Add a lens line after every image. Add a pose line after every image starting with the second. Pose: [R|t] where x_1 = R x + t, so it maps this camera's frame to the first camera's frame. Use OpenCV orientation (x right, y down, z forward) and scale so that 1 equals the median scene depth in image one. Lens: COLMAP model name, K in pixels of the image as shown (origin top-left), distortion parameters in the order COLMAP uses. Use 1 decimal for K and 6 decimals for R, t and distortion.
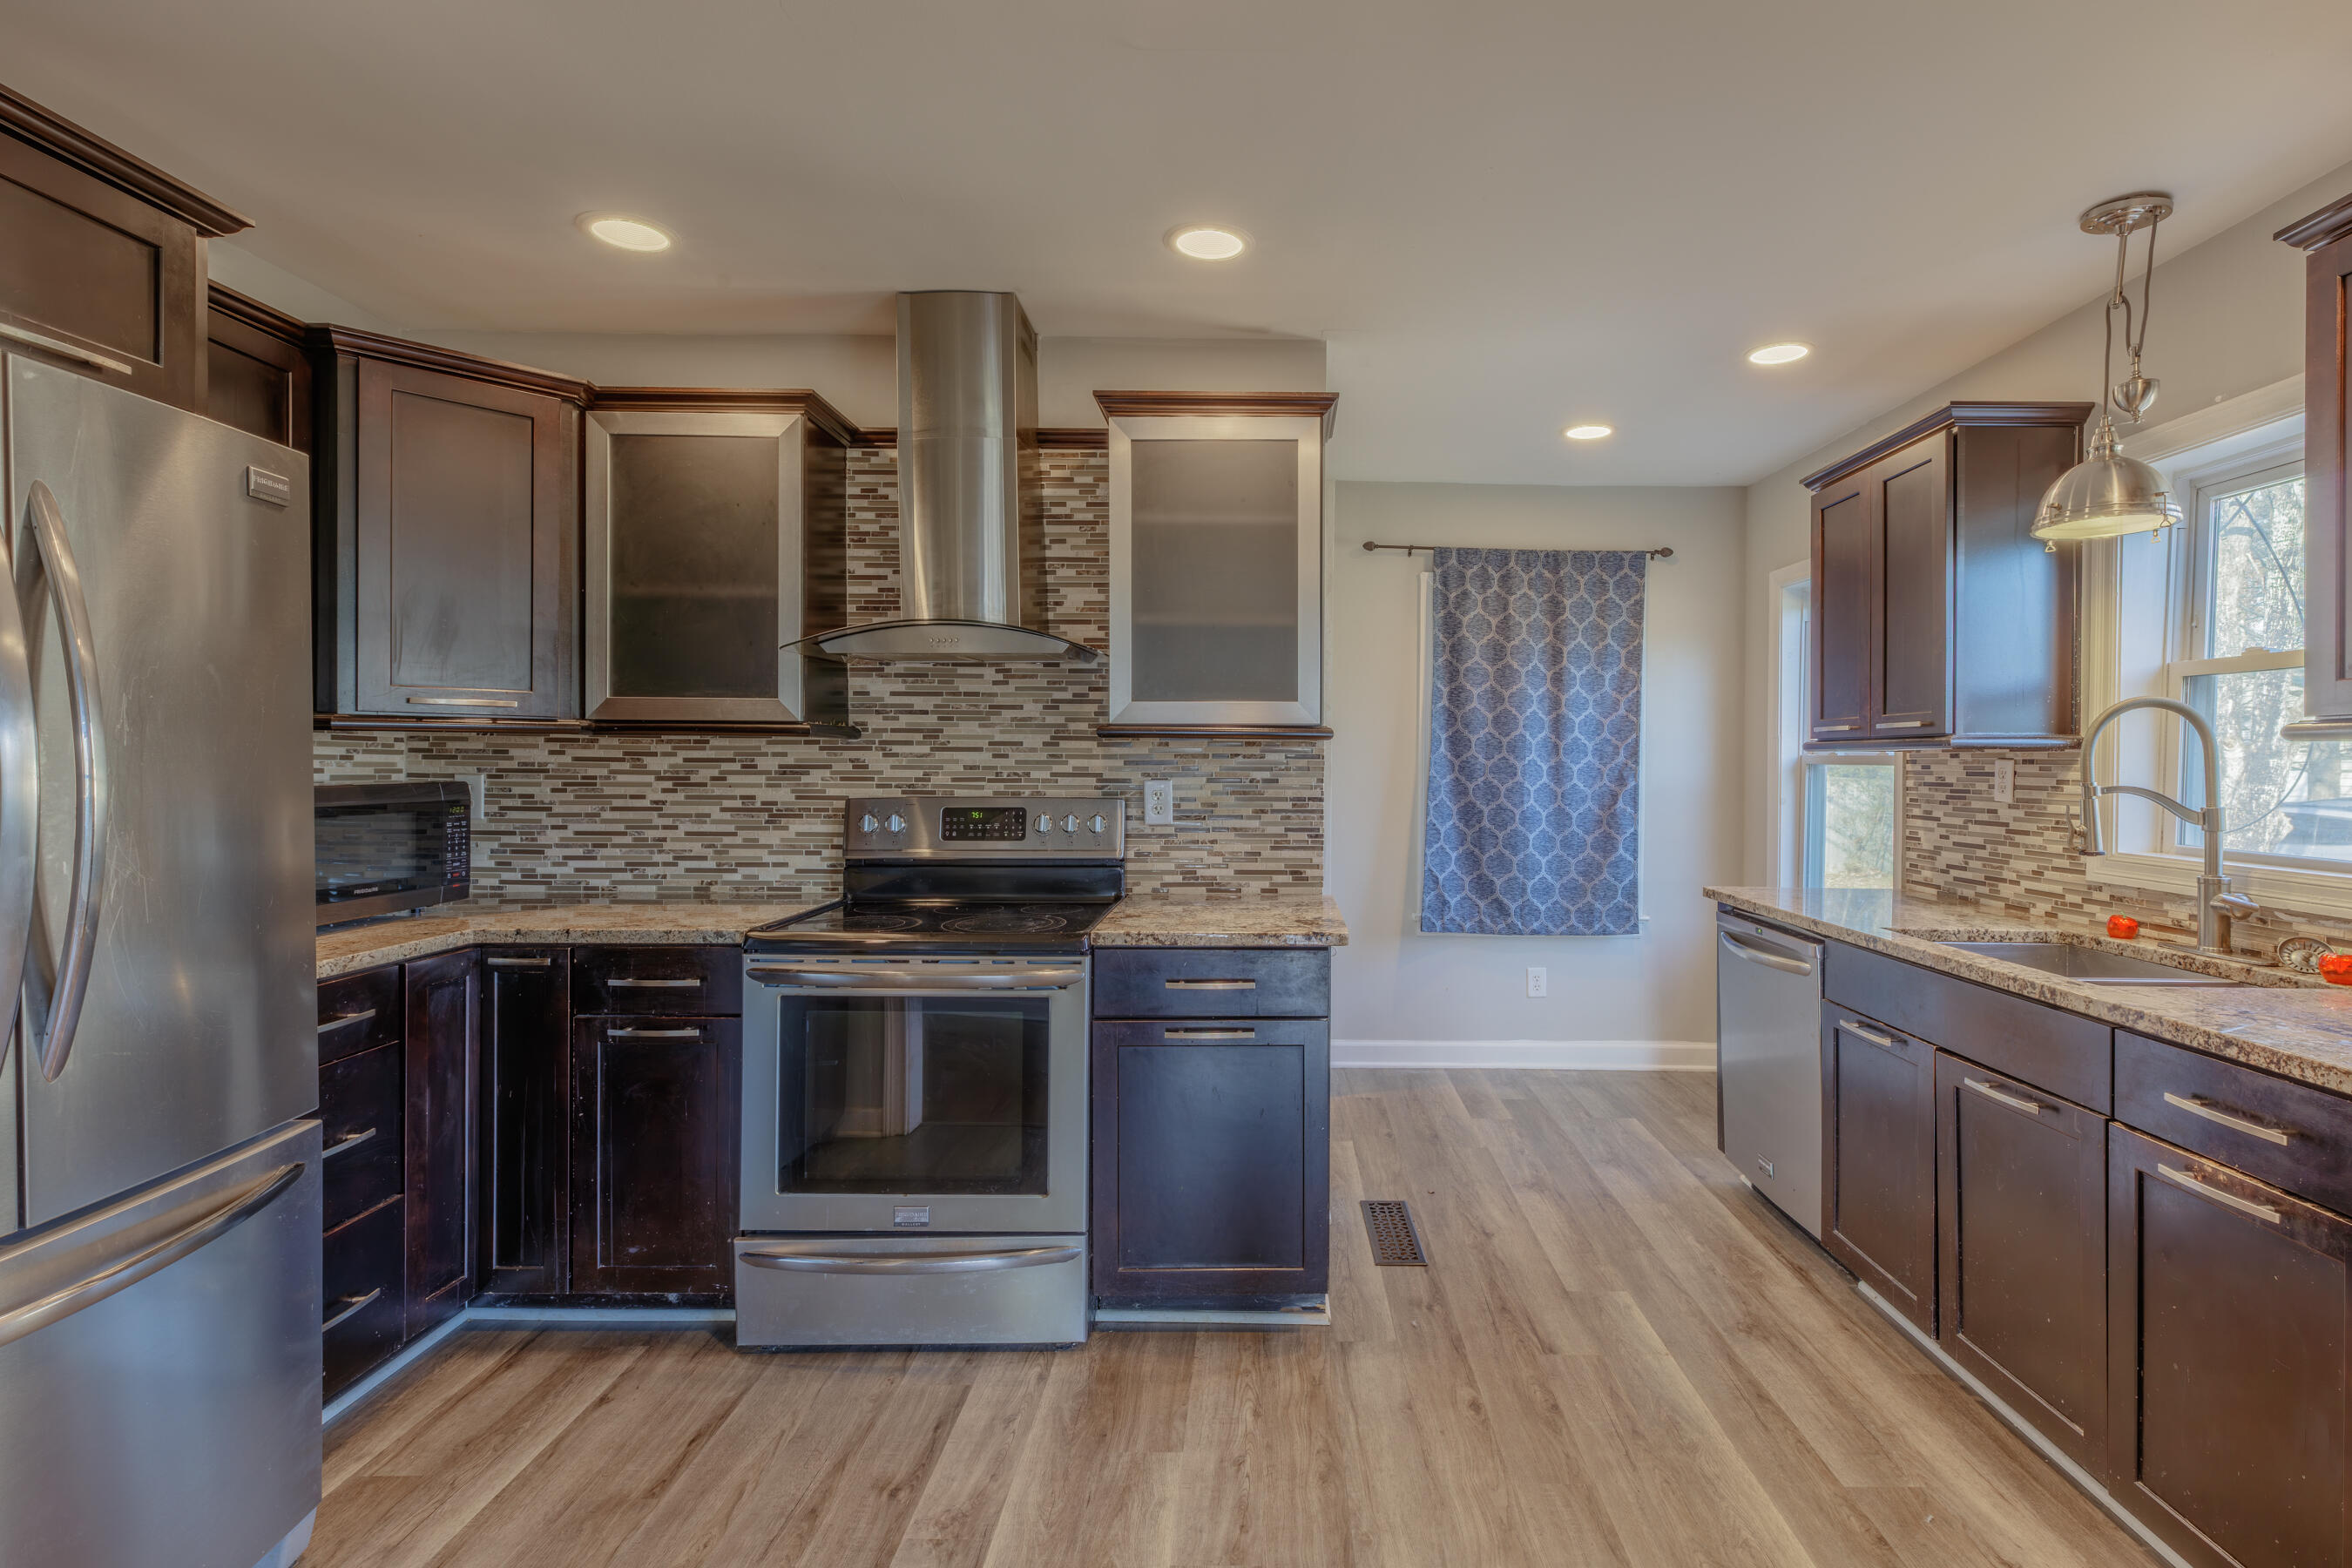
lens RADIAL K [[1110.1, 0, 1308.0], [0, 1110.1, 764.0], [0, 0, 1]] dist [0.004827, -0.001776]
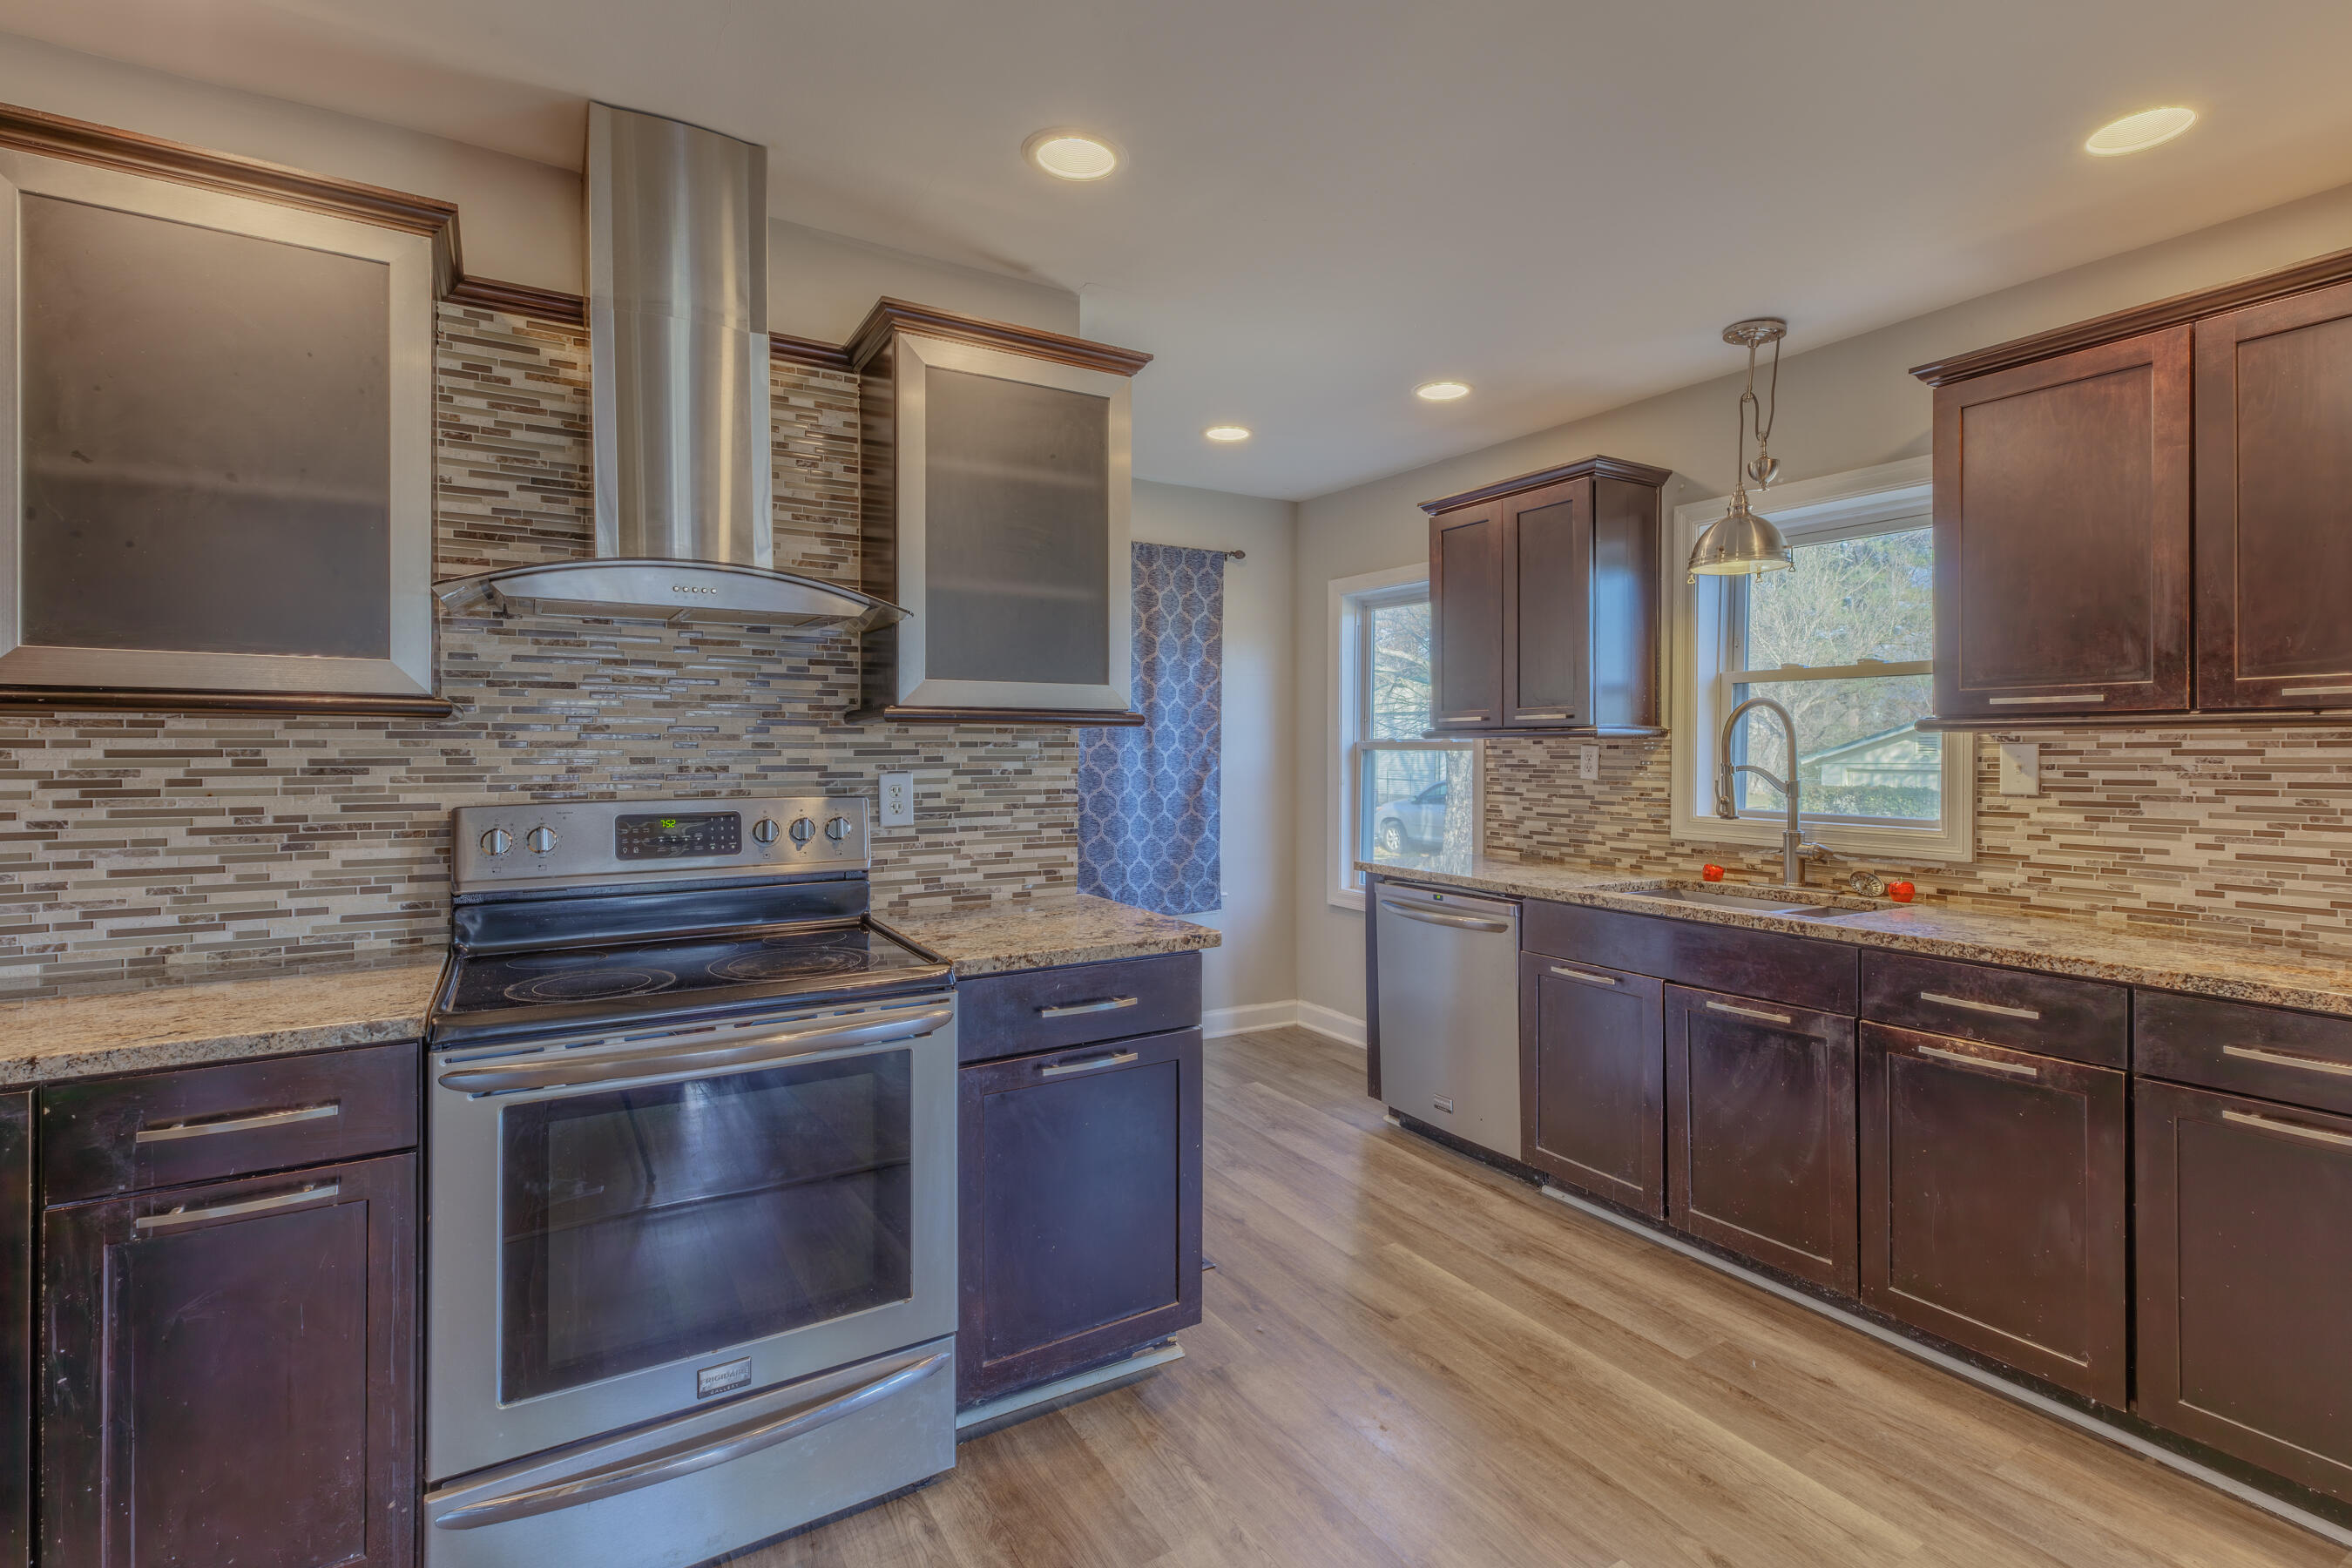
lens RADIAL K [[1063.9, 0, 1207.9], [0, 1063.9, 749.0], [0, 0, 1]] dist [0.005267, 0.000007]
pose [[0.857152, -0.005129, 0.515038, -0.350040], [0.005616, 0.999984, 0.000612, -0.003054], [-0.515033, 0.002368, 0.857167, 0.186808]]
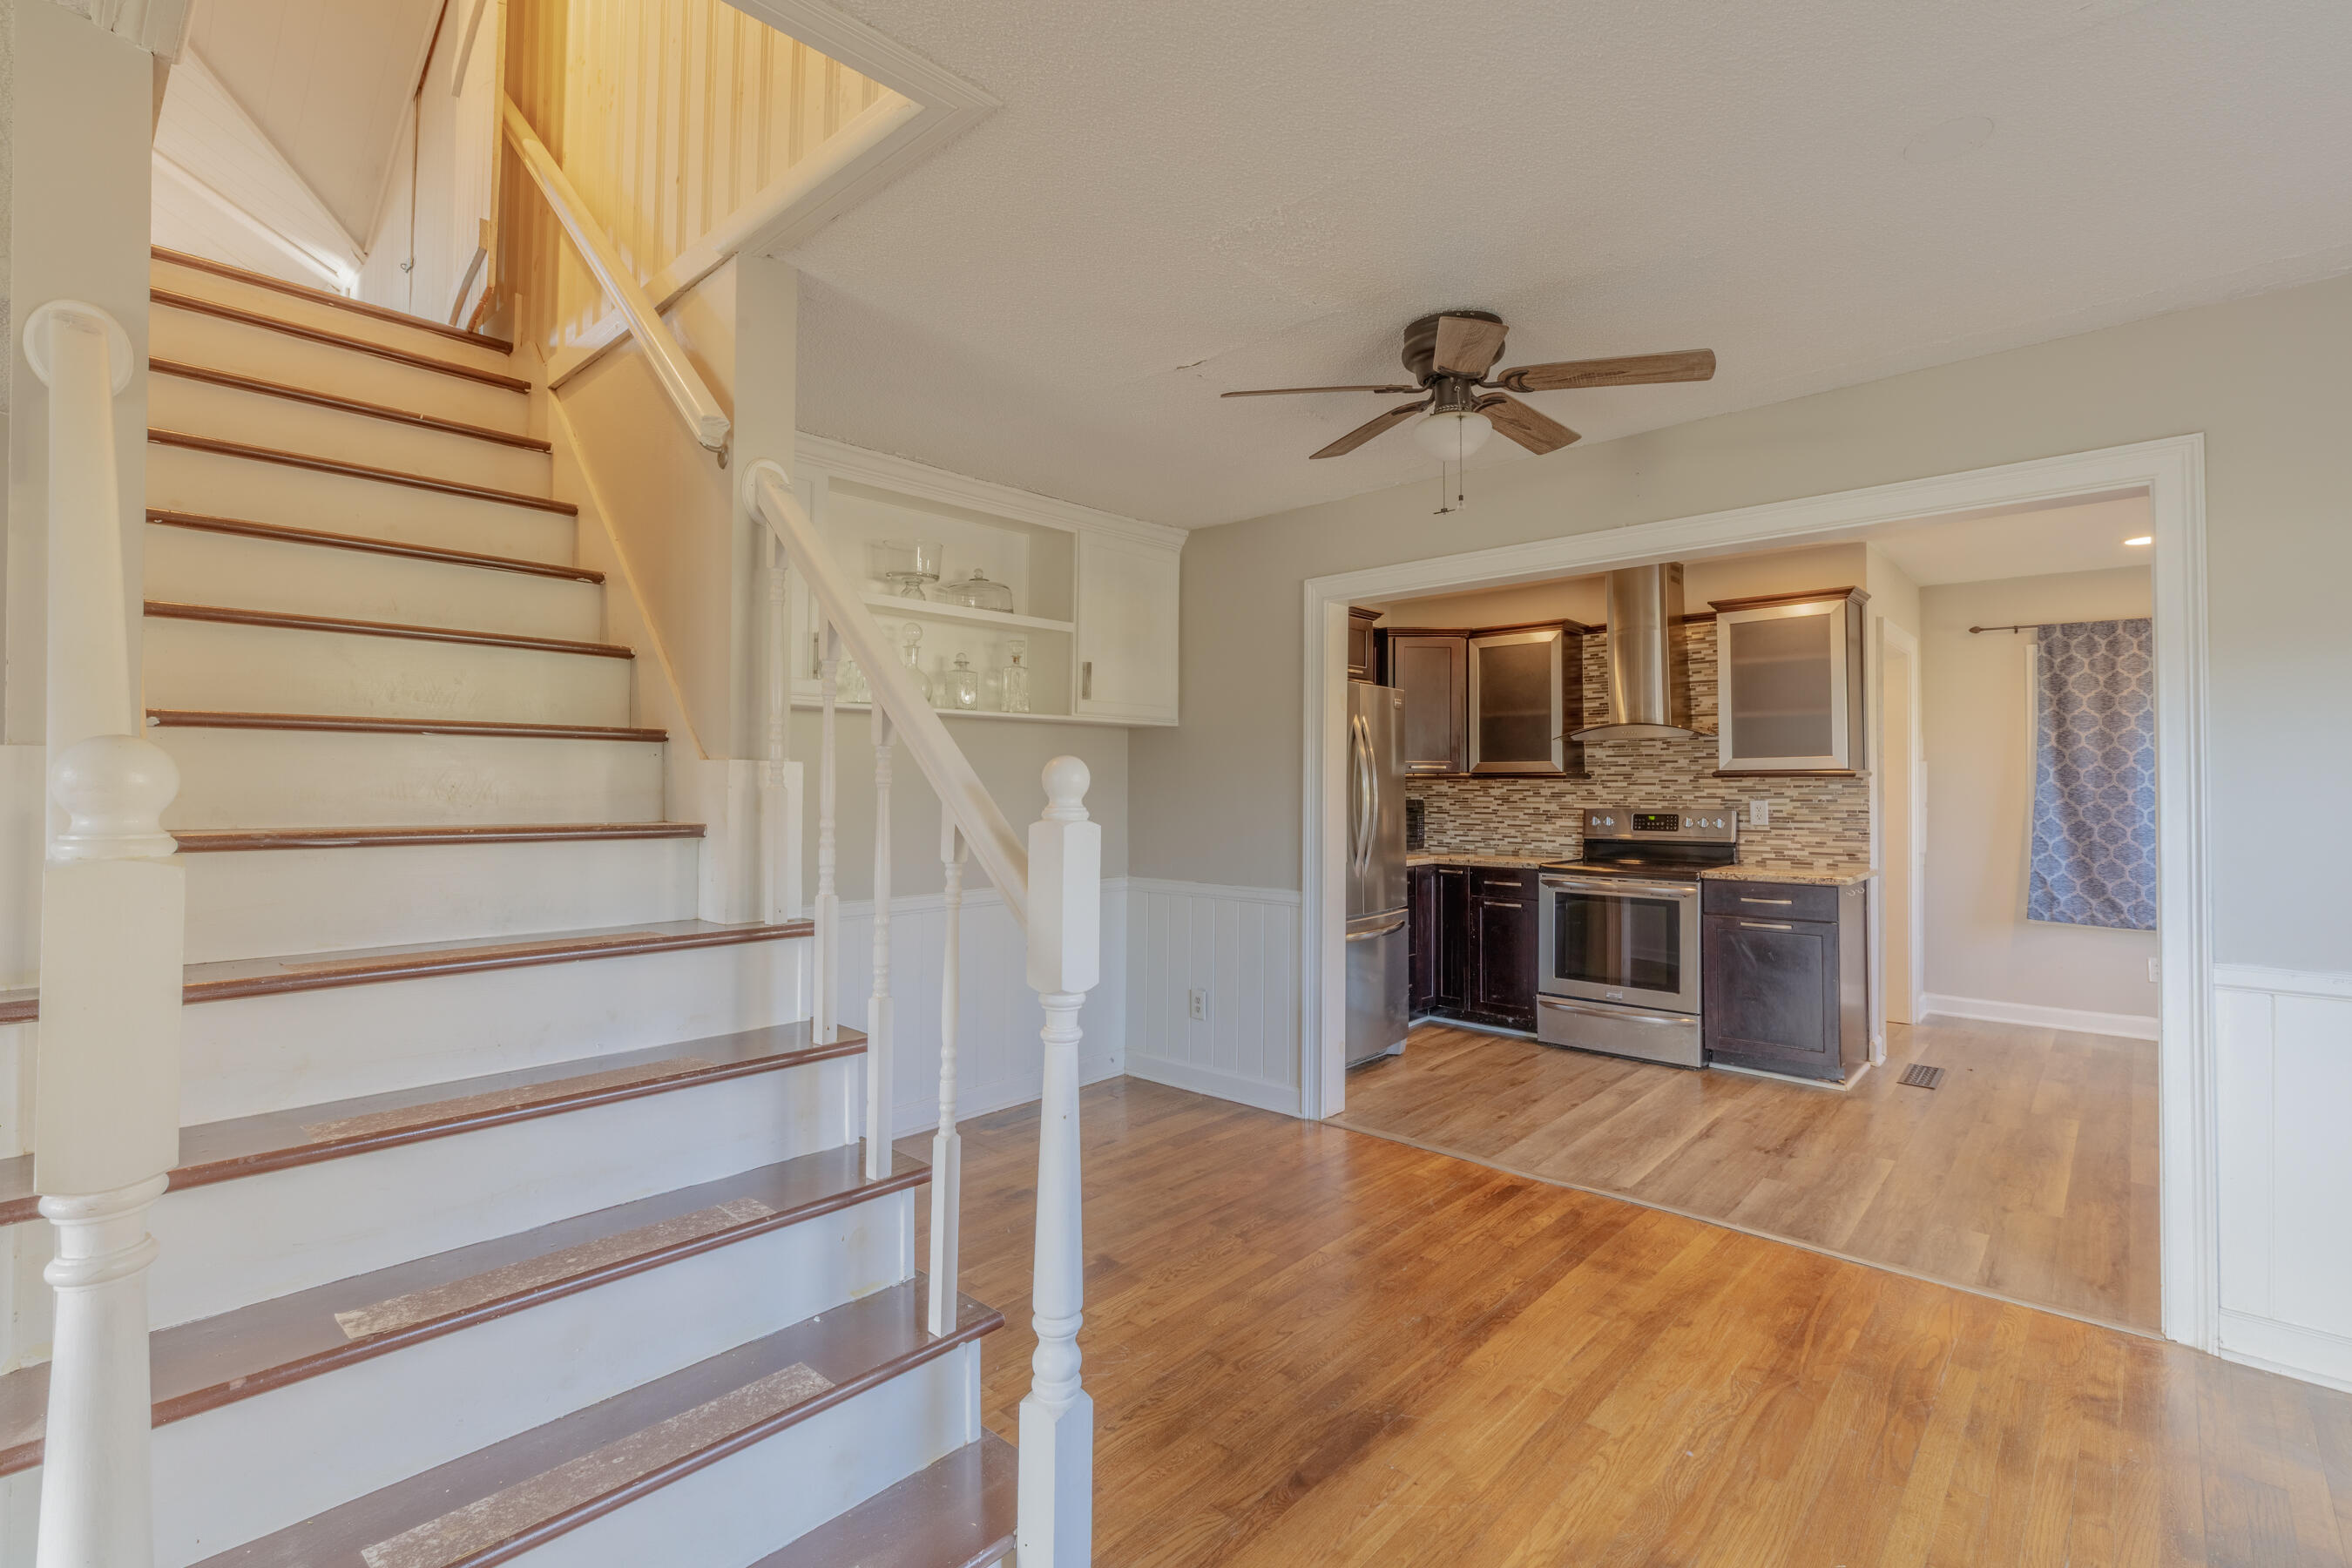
lens RADIAL K [[1063.9, 0, 1124.2], [0, 1063.9, 777.0], [0, 0, 1]] dist [0.005267, 0.000007]
pose [[0.691565, -0.013912, -0.722180, 0.402403], [0.000591, 0.999825, -0.018695, 0.008568], [0.722314, 0.012502, 0.691452, -0.936862]]
